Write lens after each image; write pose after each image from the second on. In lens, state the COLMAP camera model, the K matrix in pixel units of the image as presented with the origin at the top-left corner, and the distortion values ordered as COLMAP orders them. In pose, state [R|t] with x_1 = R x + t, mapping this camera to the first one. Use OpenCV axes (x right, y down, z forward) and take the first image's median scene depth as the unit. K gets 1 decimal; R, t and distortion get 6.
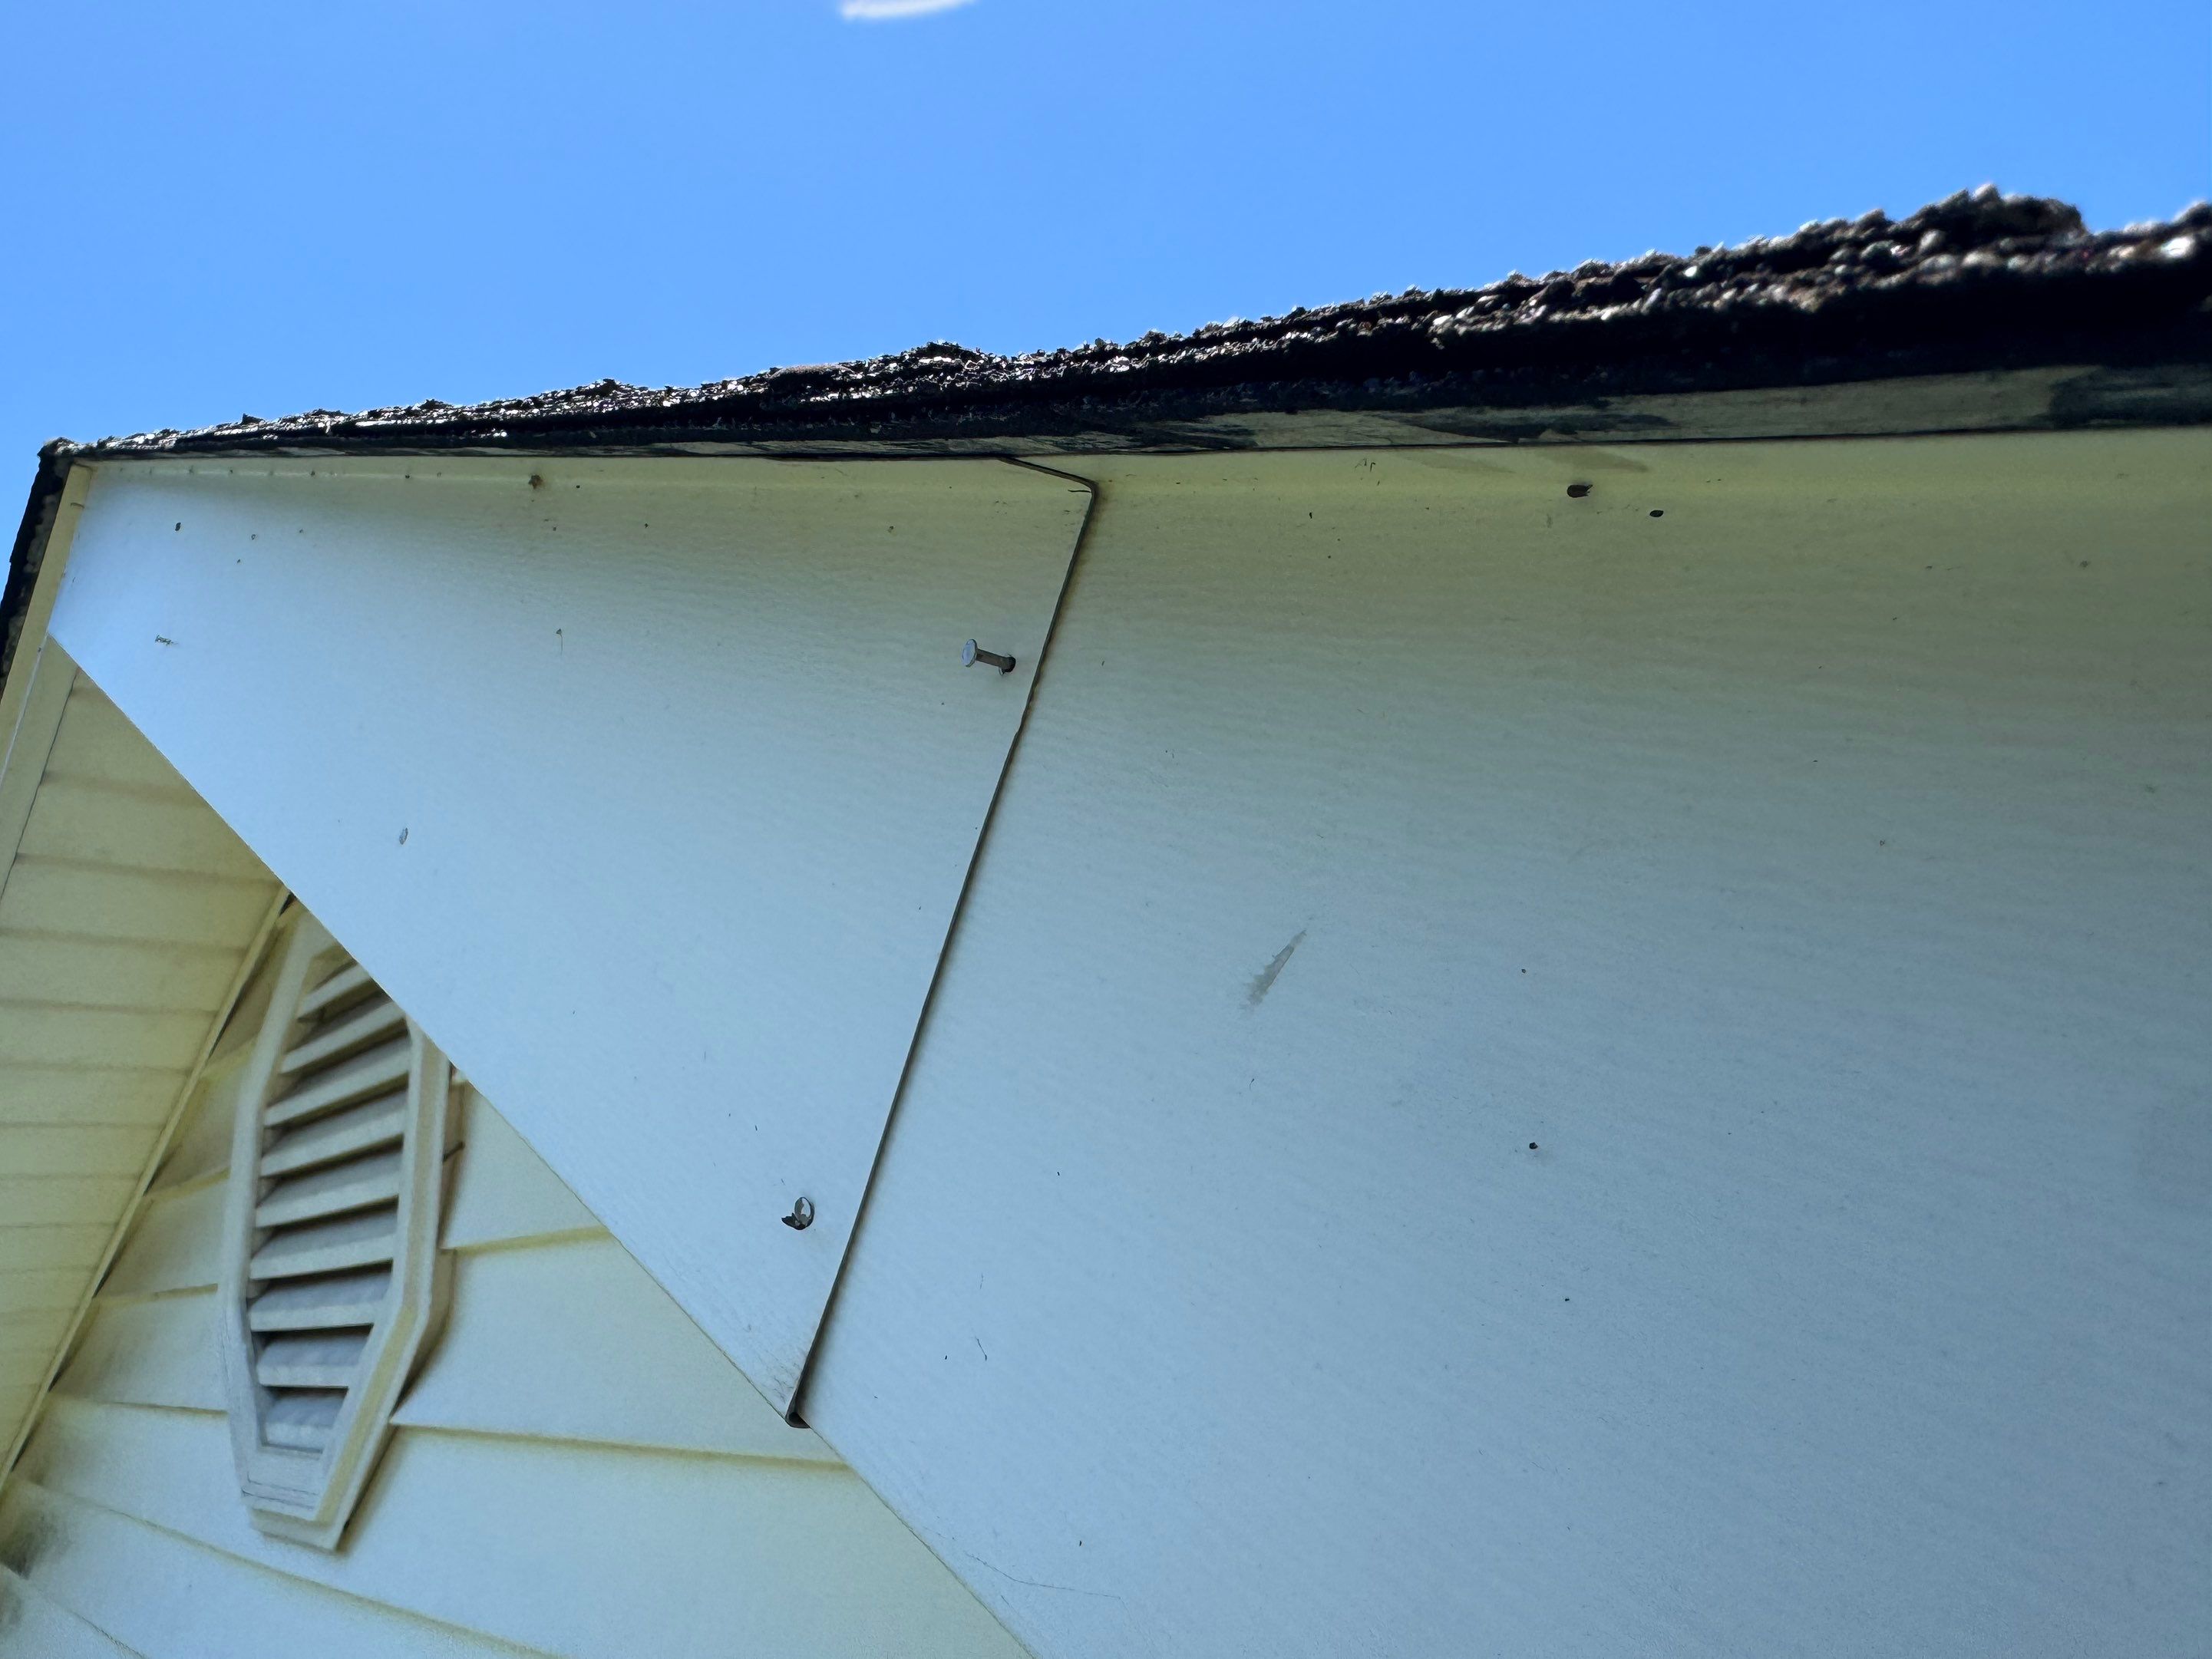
lens RADIAL K [[1590.7, 0, 1093.5], [0, 1590.7, 844.4], [0, 0, 1]] dist [0.015780, -0.012854]
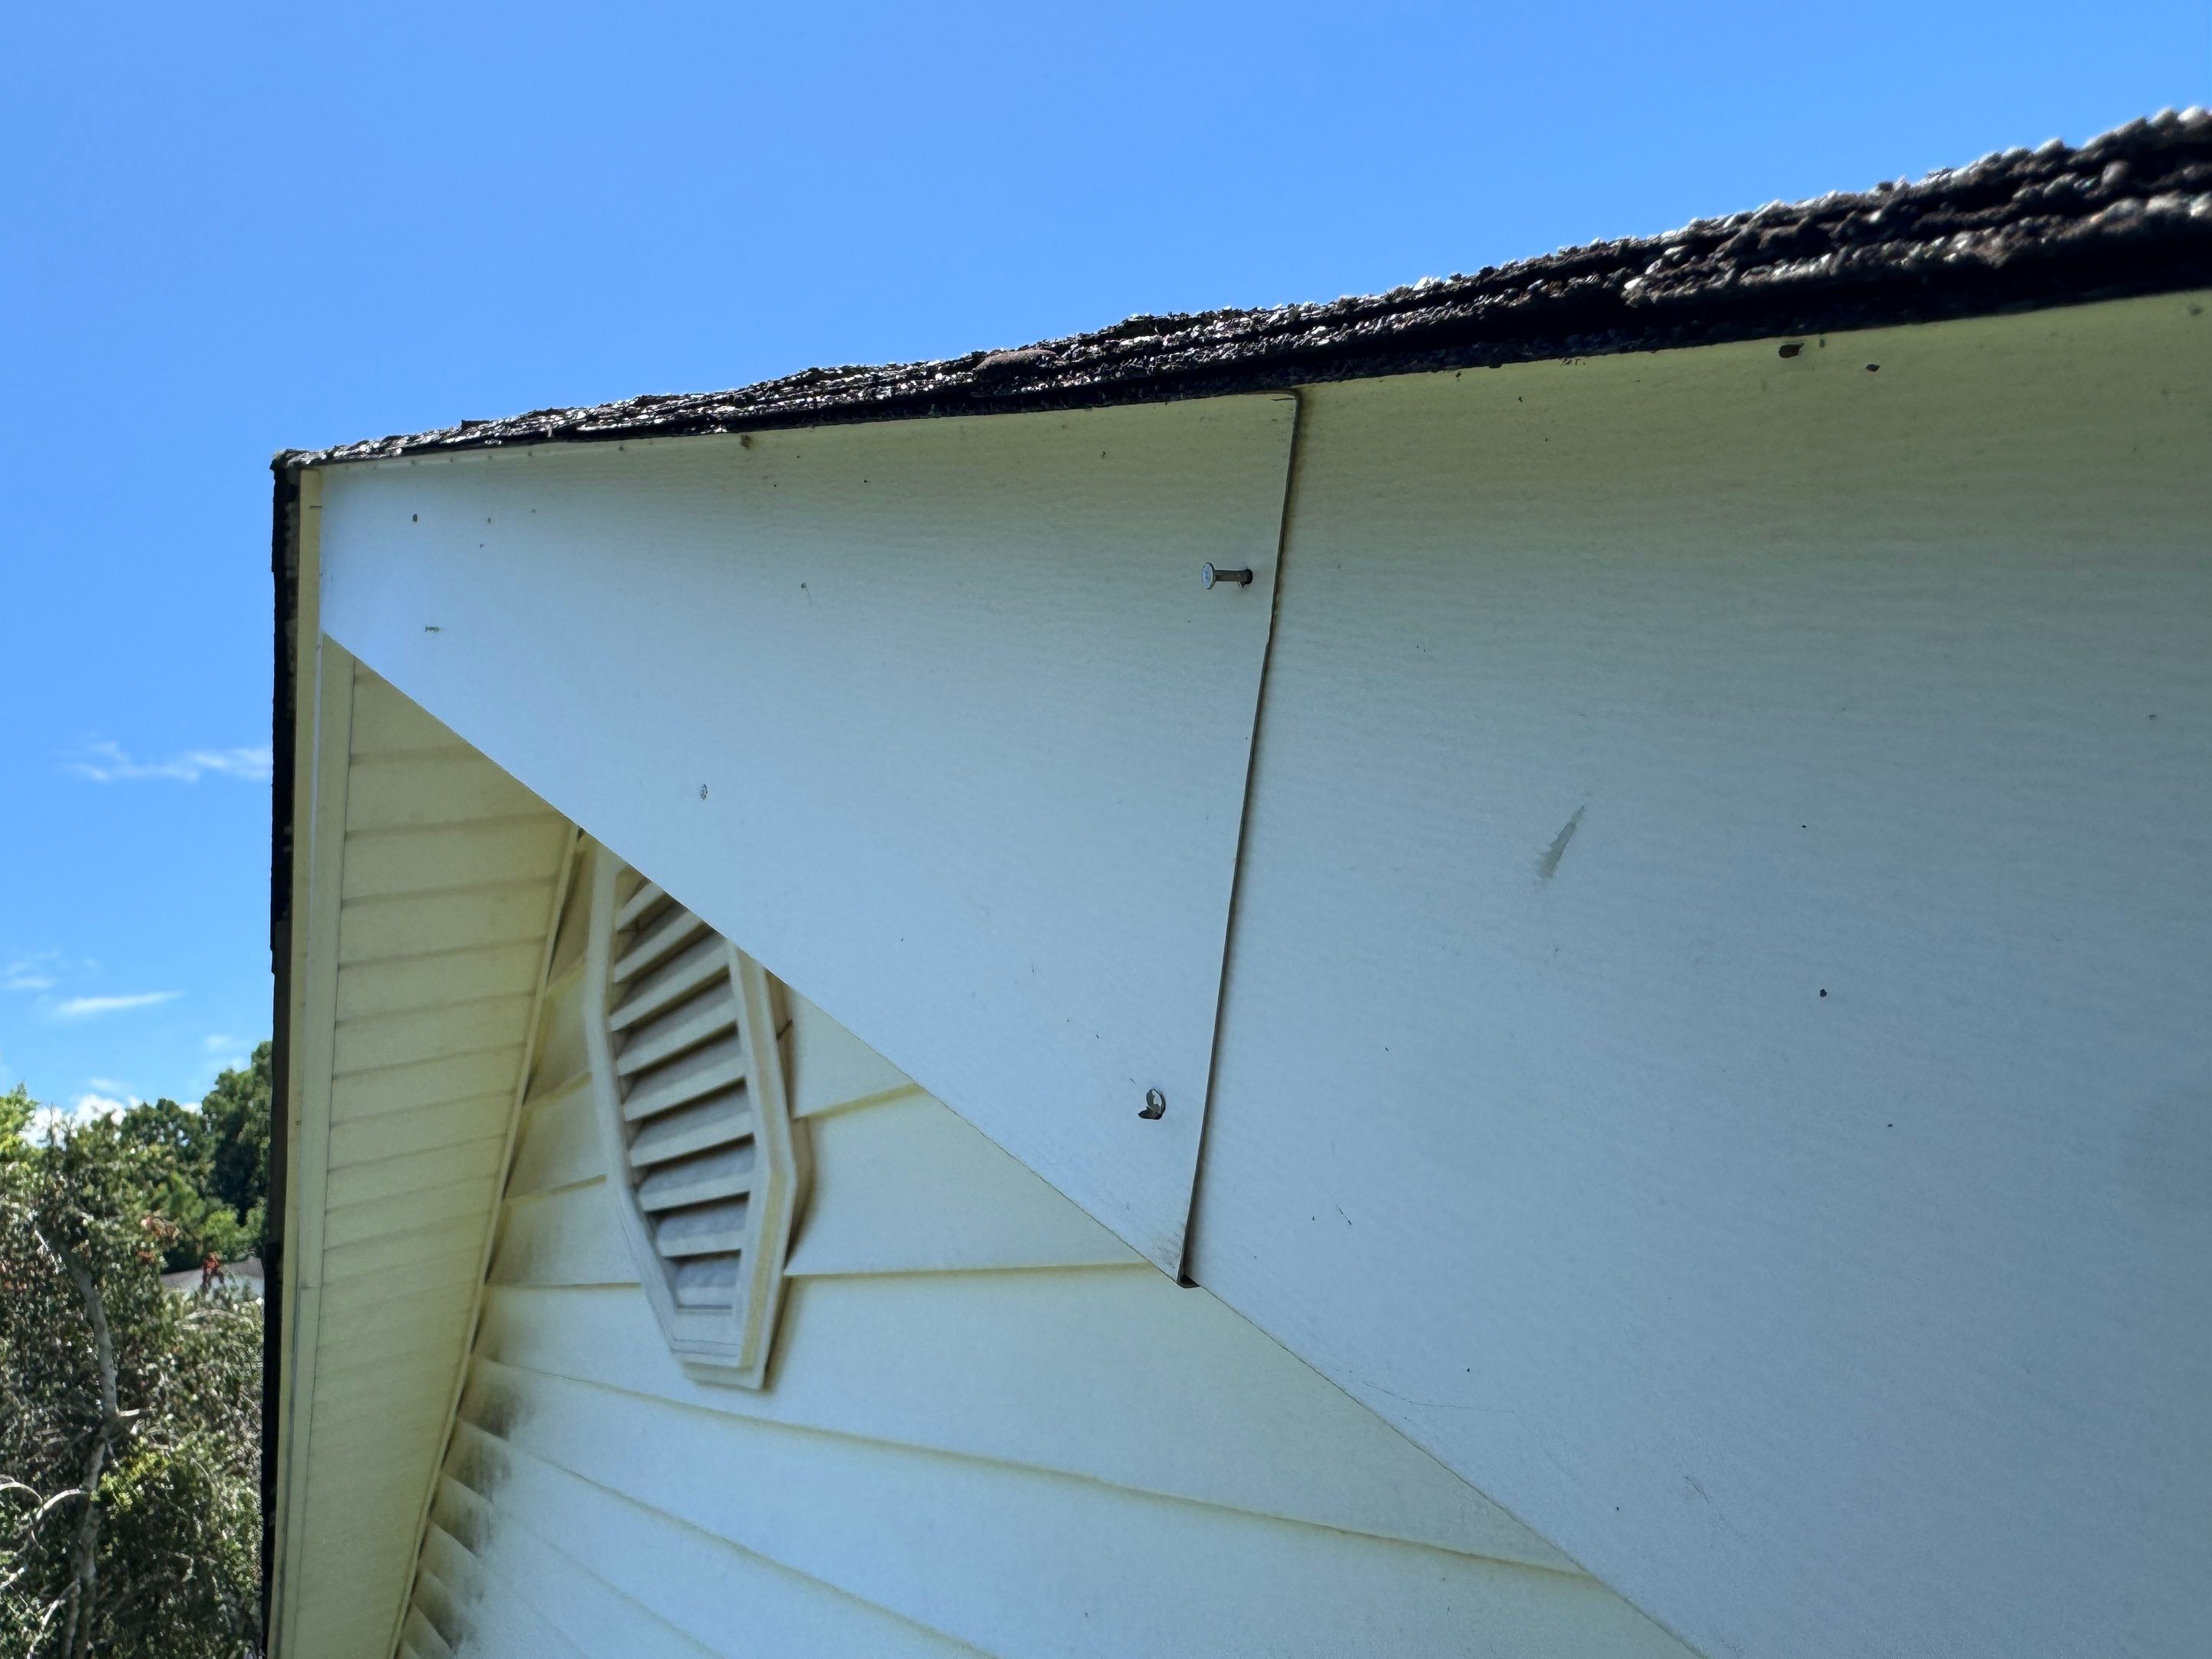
lens RADIAL K [[1626.4, 0, 1095.1], [0, 1626.4, 838.9], [0, 0, 1]] dist [0.005634, 0.003959]
pose [[0.970466, -0.181832, -0.158531, -0.011696], [0.202187, 0.971546, 0.123365, -0.098455], [0.131588, -0.151774, 0.979617, -0.083540]]
